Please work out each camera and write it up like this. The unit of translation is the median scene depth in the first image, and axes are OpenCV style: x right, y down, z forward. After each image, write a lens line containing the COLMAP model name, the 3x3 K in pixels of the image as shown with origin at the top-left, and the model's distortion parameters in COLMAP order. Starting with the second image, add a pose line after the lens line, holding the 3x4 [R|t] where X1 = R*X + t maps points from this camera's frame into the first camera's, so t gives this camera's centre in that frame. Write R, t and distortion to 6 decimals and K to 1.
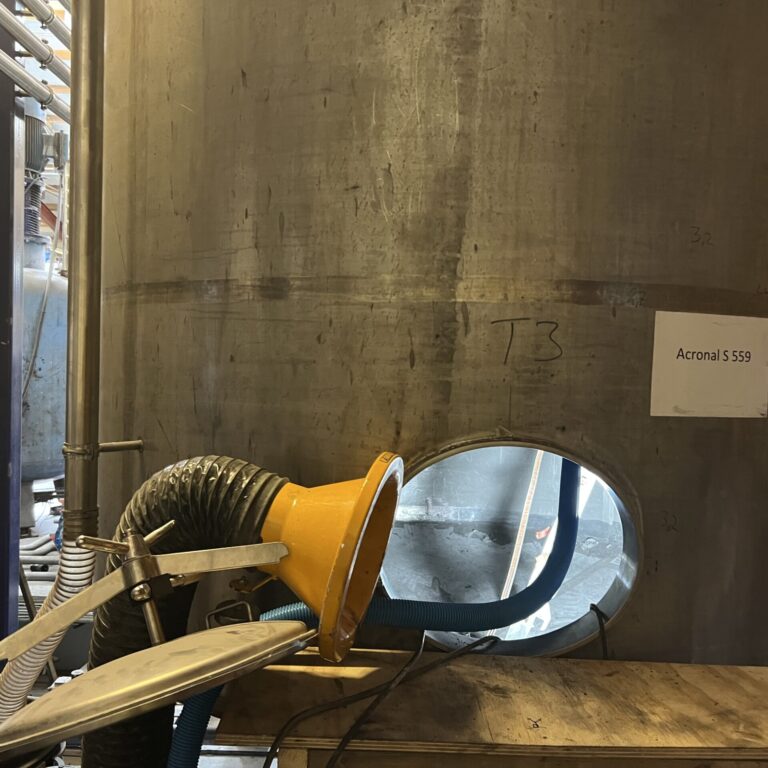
lens RADIAL K [[813.0, 0, 384.0], [0, 813.0, 384.0], [0, 0, 1]] dist [0.144629, -0.387140]
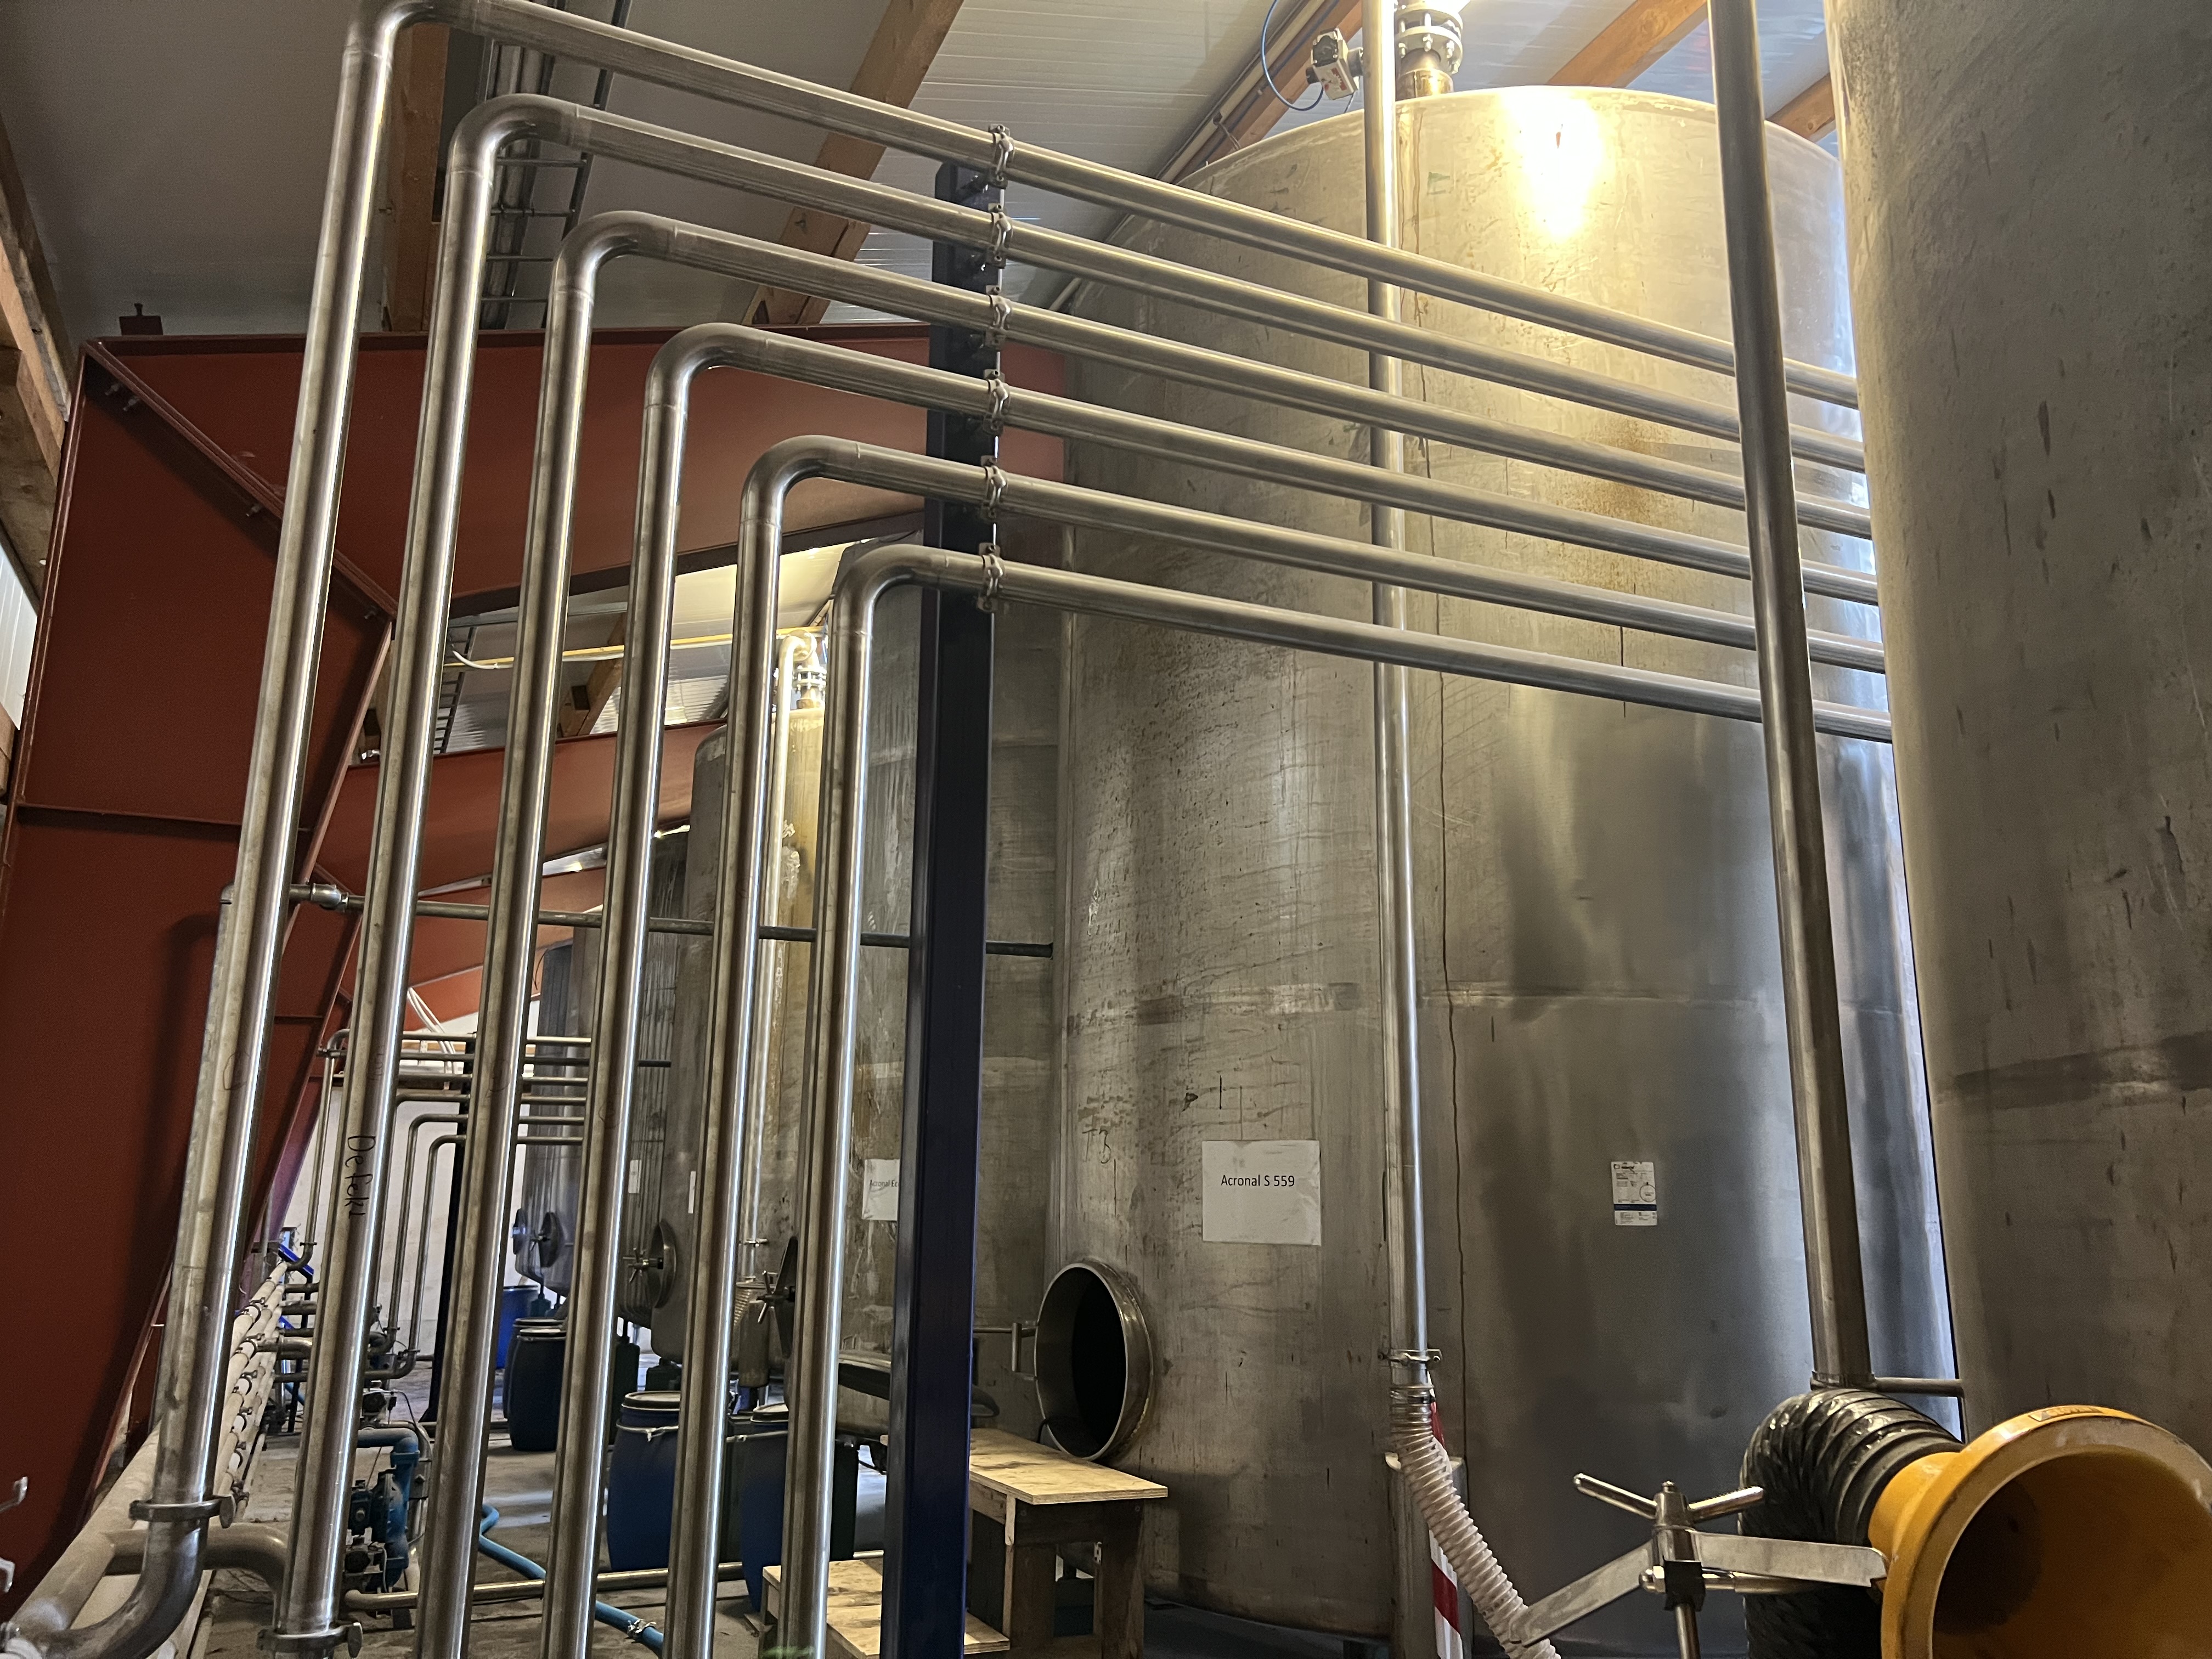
lens RADIAL K [[1677.0, 0, 1106.0], [0, 1677.0, 829.5], [0, 0, 1]] dist [0.052126, -0.054742]
pose [[0.421260, -0.219182, -0.880057, 0.637668], [-0.028165, 0.966728, -0.254250, 0.022091], [0.906503, 0.131892, 0.401070, -0.009113]]
